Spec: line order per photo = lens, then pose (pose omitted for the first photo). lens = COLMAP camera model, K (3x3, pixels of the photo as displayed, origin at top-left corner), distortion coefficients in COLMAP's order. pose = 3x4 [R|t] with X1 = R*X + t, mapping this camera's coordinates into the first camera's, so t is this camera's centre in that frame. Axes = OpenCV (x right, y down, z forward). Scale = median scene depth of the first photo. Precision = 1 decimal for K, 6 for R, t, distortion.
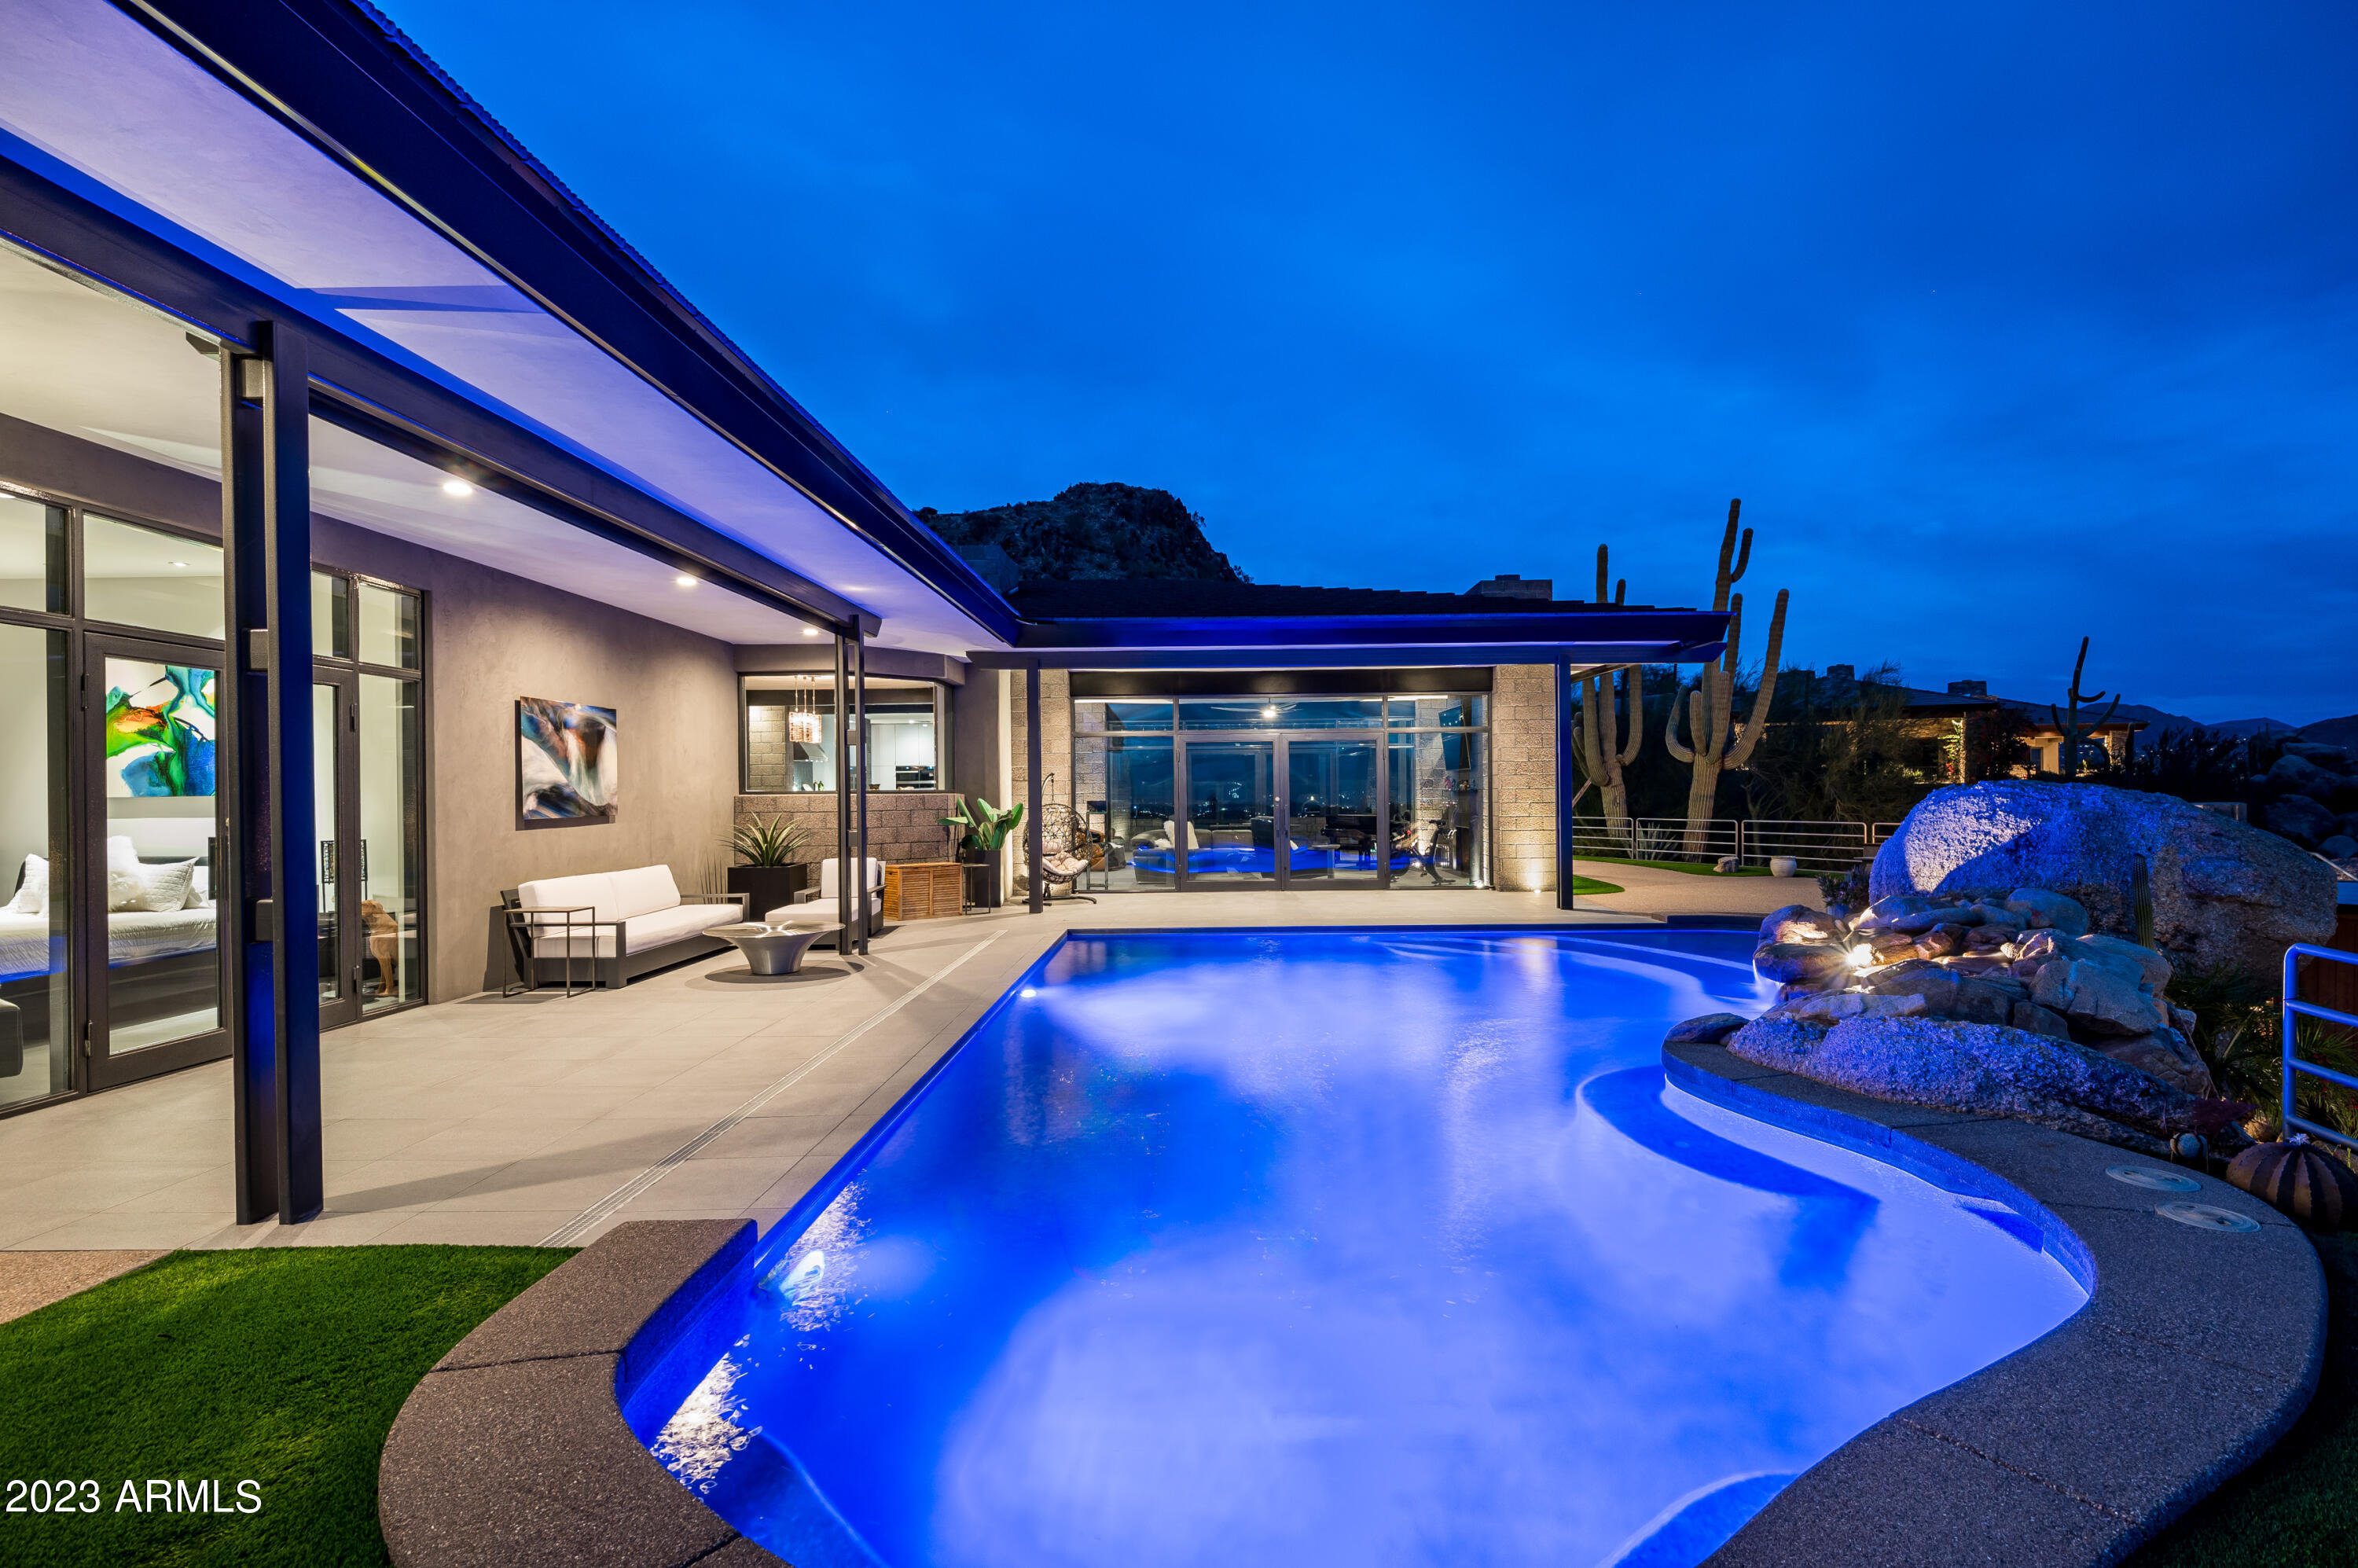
lens RADIAL K [[1139.1, 0, 1185.8], [0, 1139.1, 787.6], [0, 0, 1]] dist [0.000517, 0.000083]
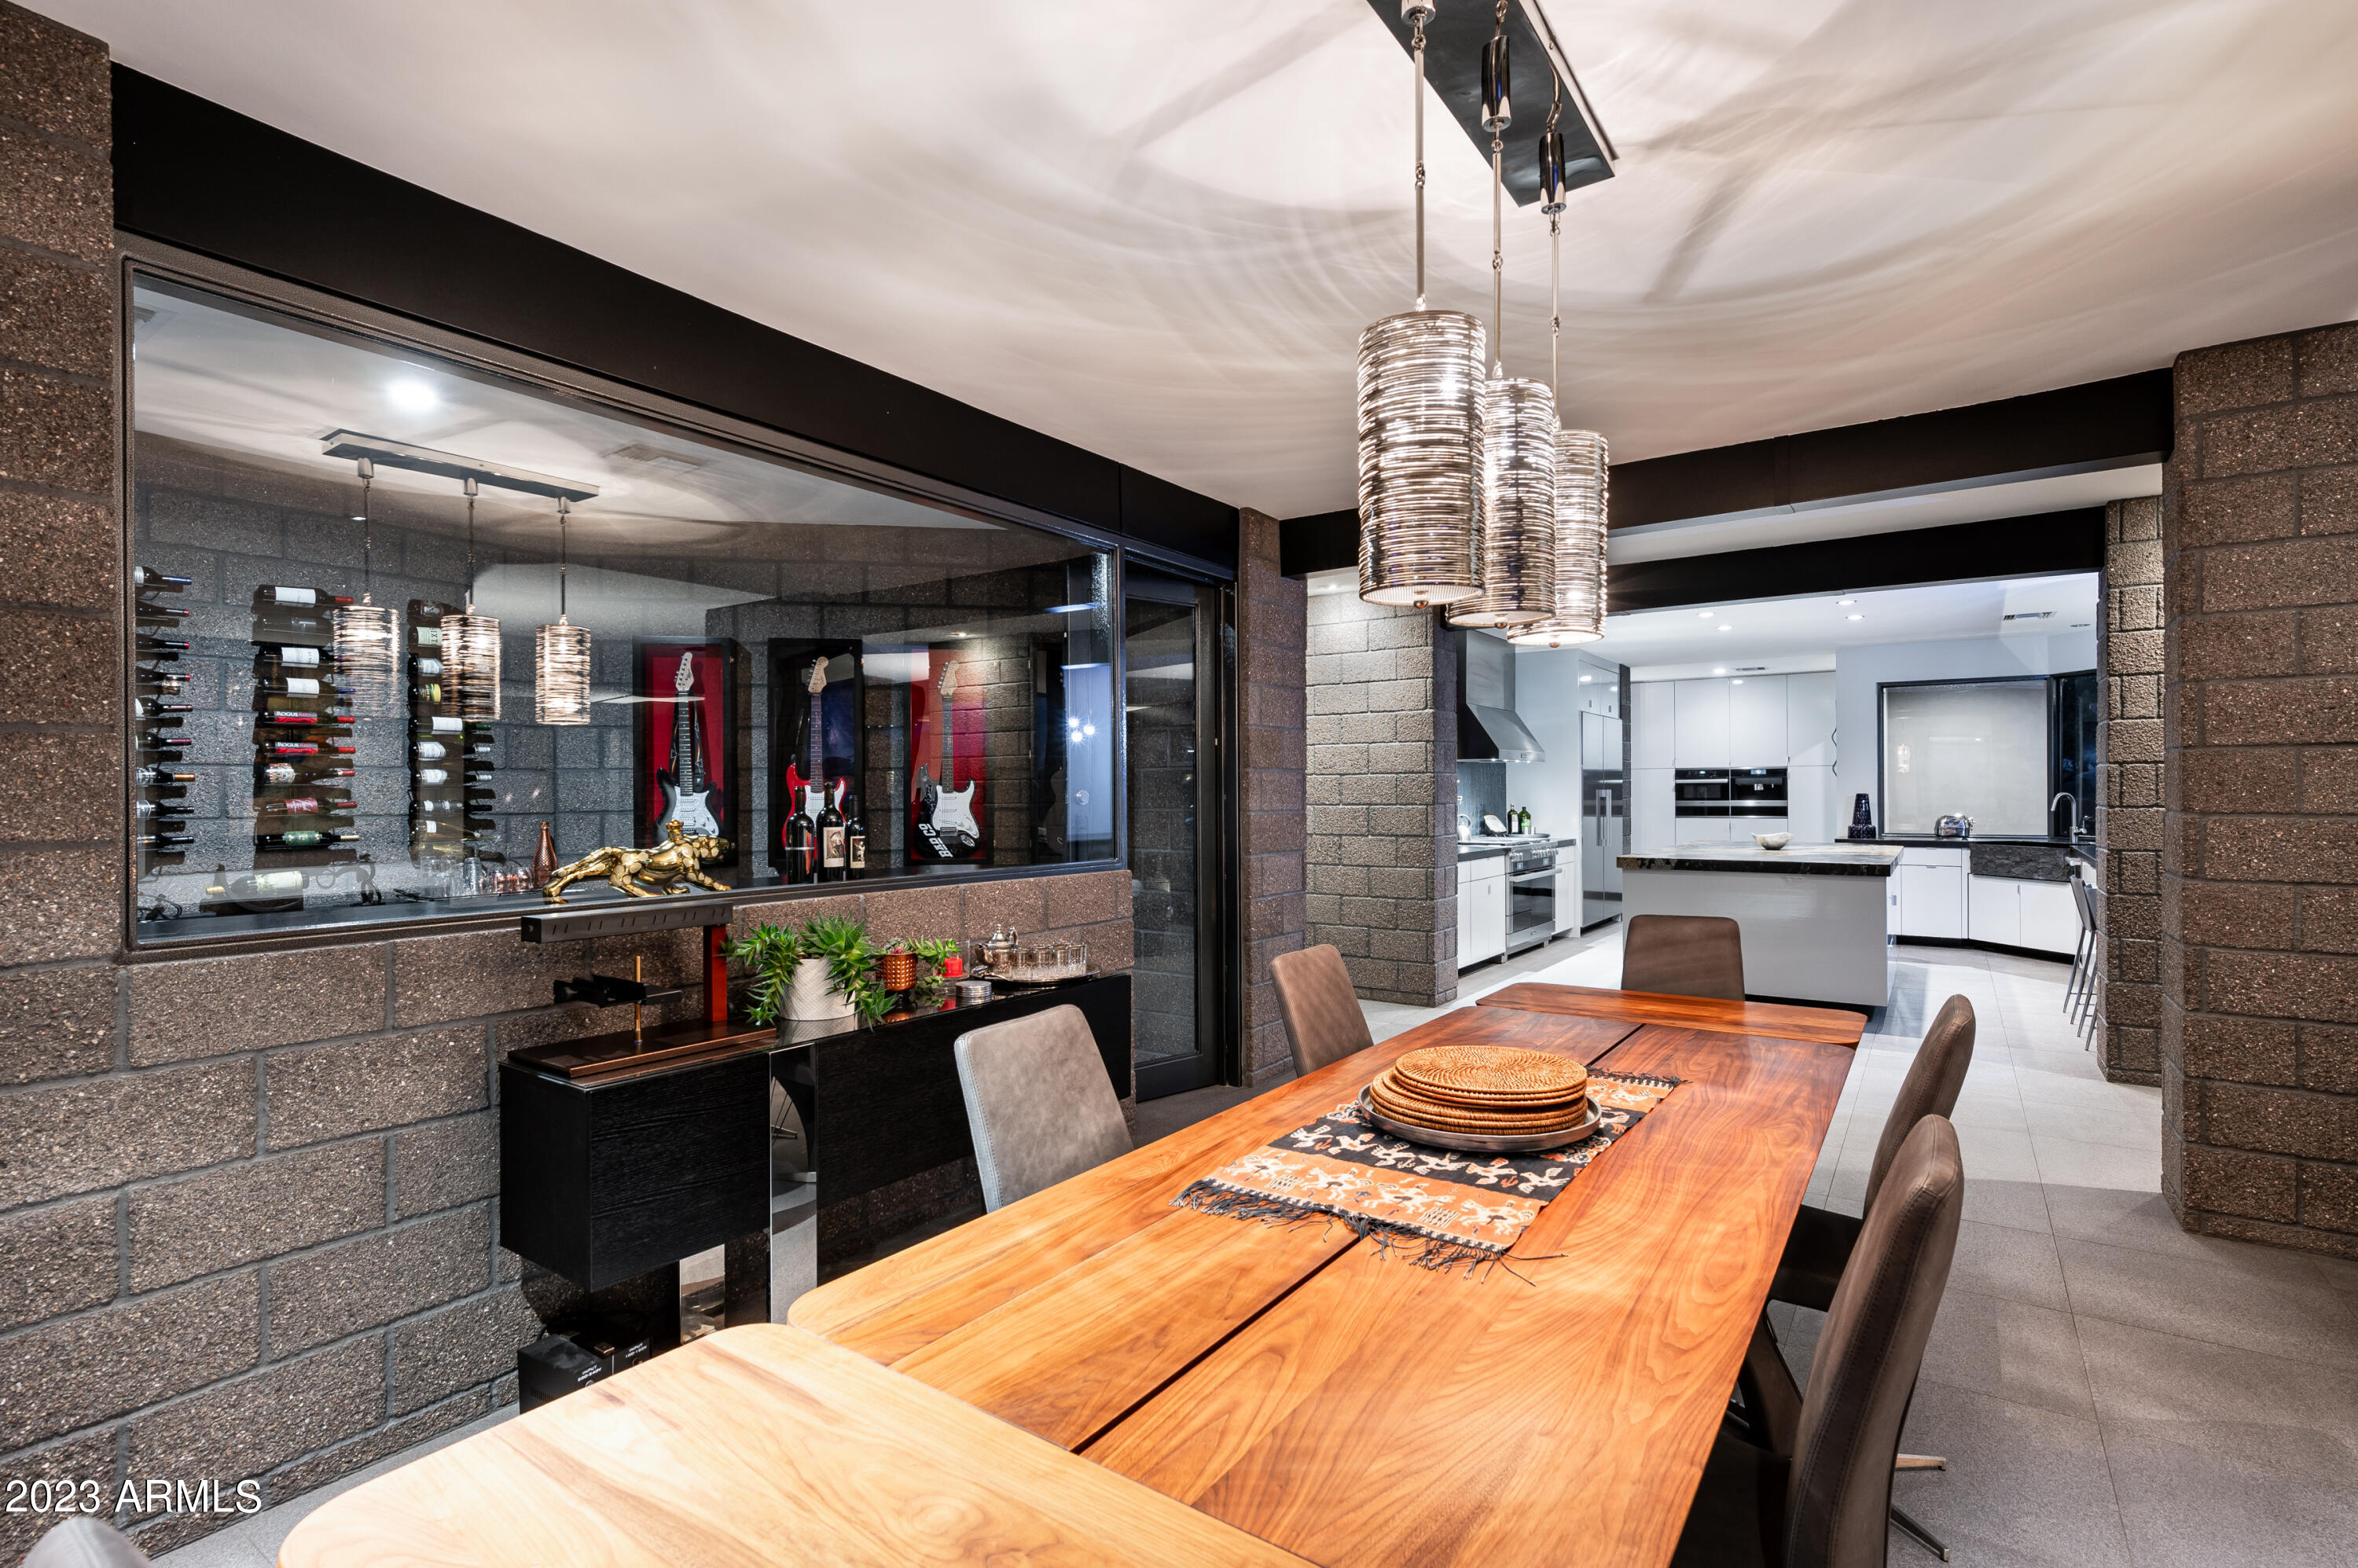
lens RADIAL K [[1093.6, 0, 1177.9], [0, 1093.6, 787.1], [0, 0, 1]] dist [-0.000647, -0.000065]
pose [[0.825728, 0.005217, -0.564044, -0.200048], [-0.005107, 0.999985, 0.001773, -0.013401], [0.564045, 0.001417, 0.825742, 0.597623]]
